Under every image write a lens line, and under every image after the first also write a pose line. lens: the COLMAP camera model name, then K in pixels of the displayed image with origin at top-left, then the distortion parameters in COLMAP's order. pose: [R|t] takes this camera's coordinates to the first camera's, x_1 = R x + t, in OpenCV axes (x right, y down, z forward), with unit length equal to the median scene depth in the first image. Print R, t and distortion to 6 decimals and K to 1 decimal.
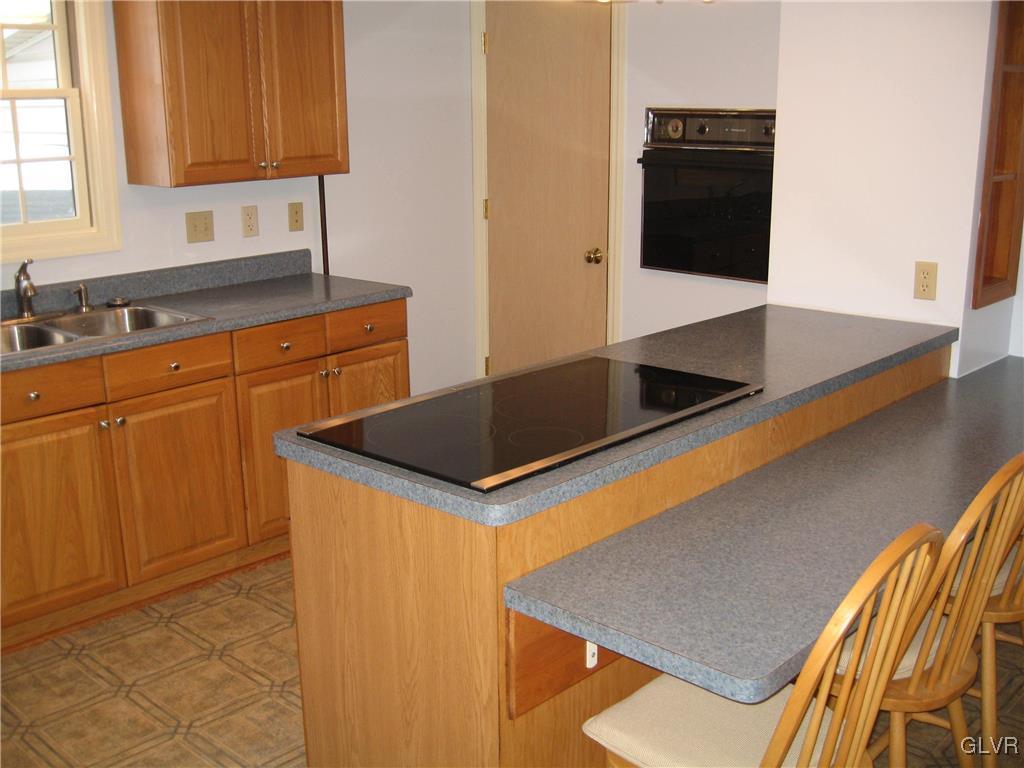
lens RADIAL K [[1117.0, 0, 501.4], [0, 1117.0, 410.4], [0, 0, 1]] dist [-0.110094, 0.000000]
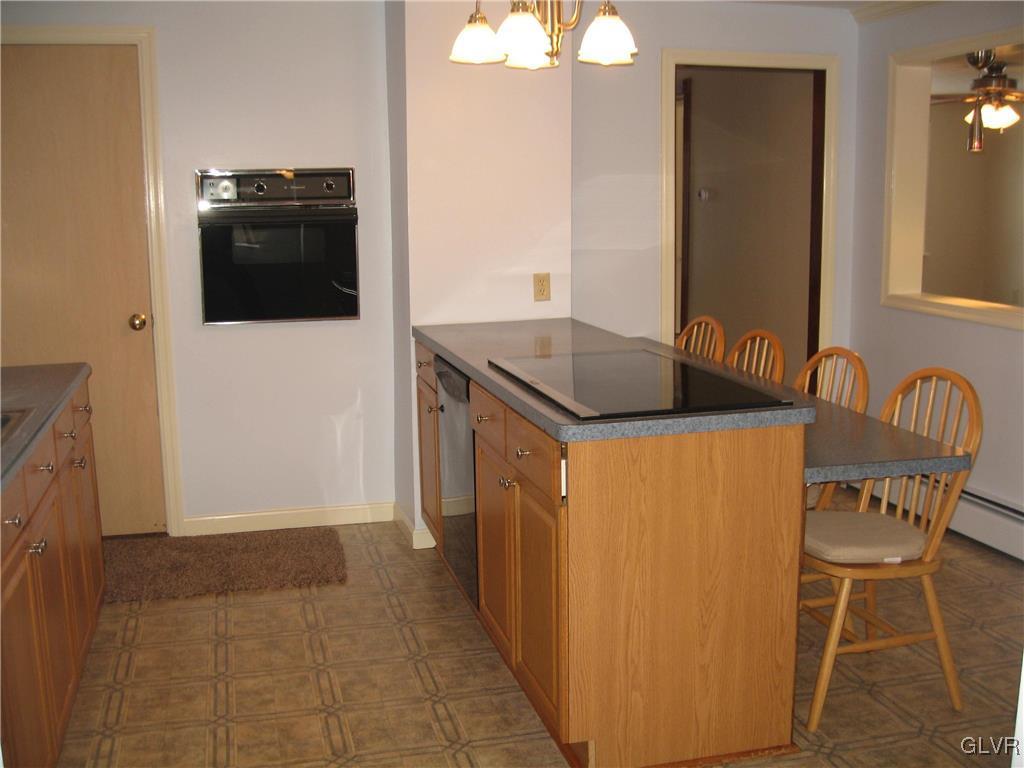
lens RADIAL K [[1117.0, 0, 510.9], [0, 1117.0, 380.8], [0, 0, 1]] dist [-0.110094, 0.000000]
pose [[0.540332, -0.142813, 0.829244, -0.823602], [0.236136, 0.971627, 0.013470, -0.034862], [-0.807640, 0.188536, 0.558724, 0.304109]]
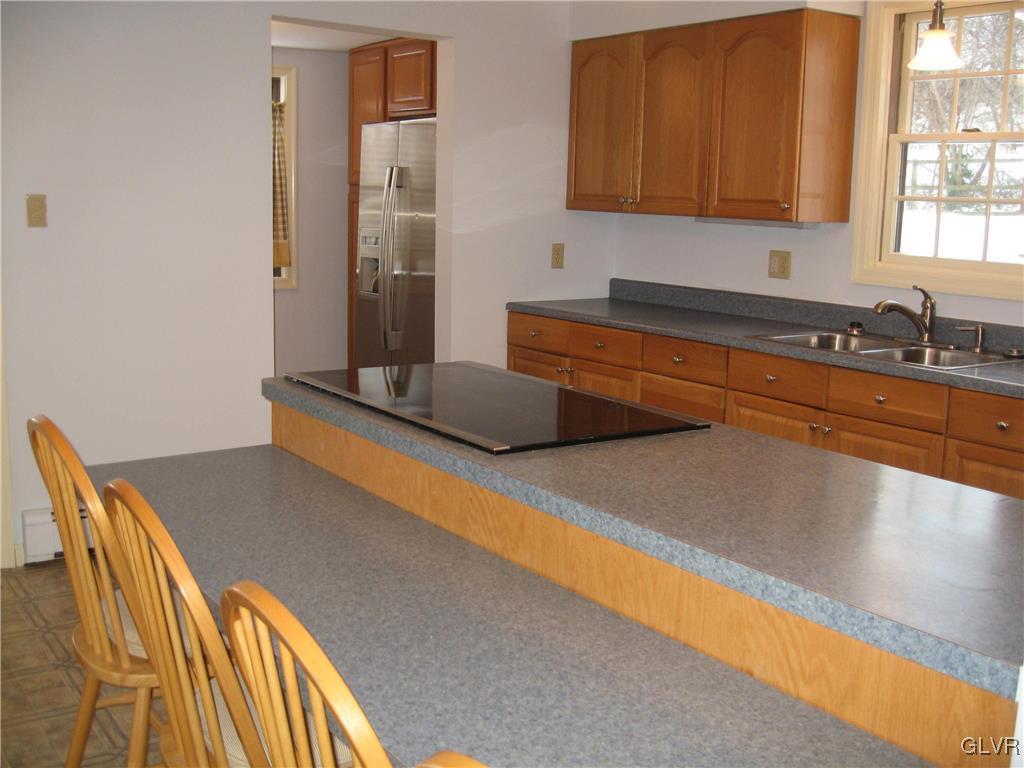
lens RADIAL K [[1117.0, 0, 509.4], [0, 1117.0, 389.2], [0, 0, 1]] dist [-0.110094, 0.000000]
pose [[-0.209943, 0.170912, -0.962659, 0.767797], [-0.286551, 0.930610, 0.227715, -0.188512], [0.934779, 0.323658, -0.146400, 0.876706]]
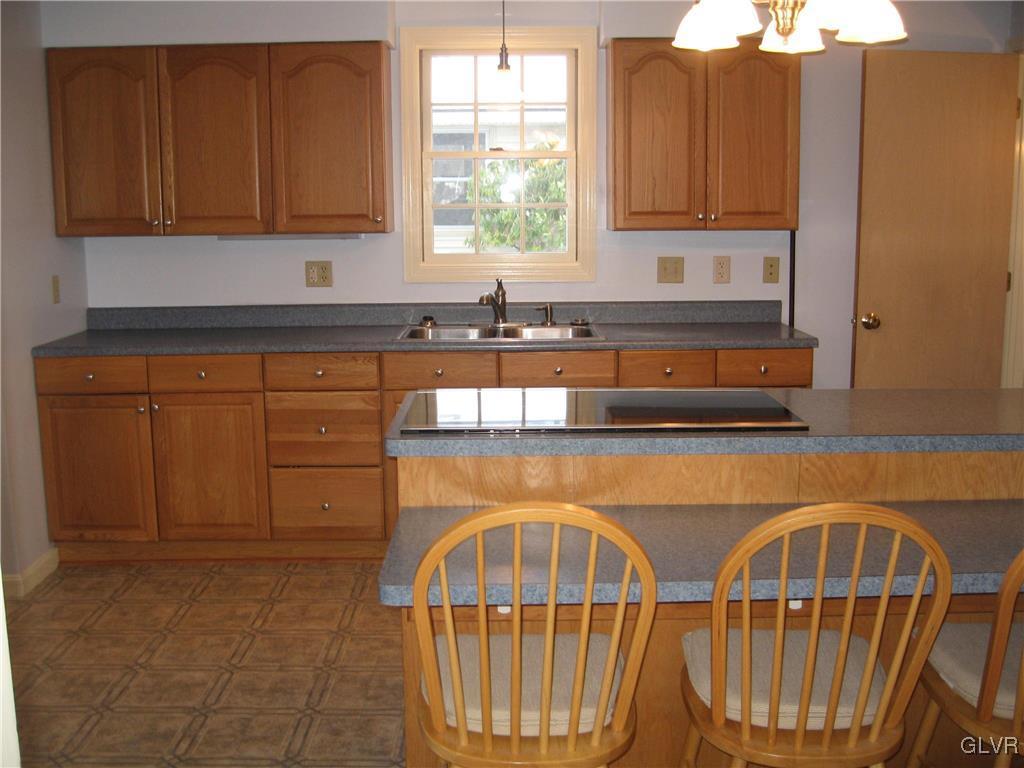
lens RADIAL K [[1117.0, 0, 503.4], [0, 1117.0, 384.9], [0, 0, 1]] dist [-0.110094, 0.000000]
pose [[0.678425, 0.121305, -0.724585, 0.594886], [-0.195698, 0.980479, -0.019086, 0.011968], [0.708125, 0.154748, 0.688921, 0.107639]]
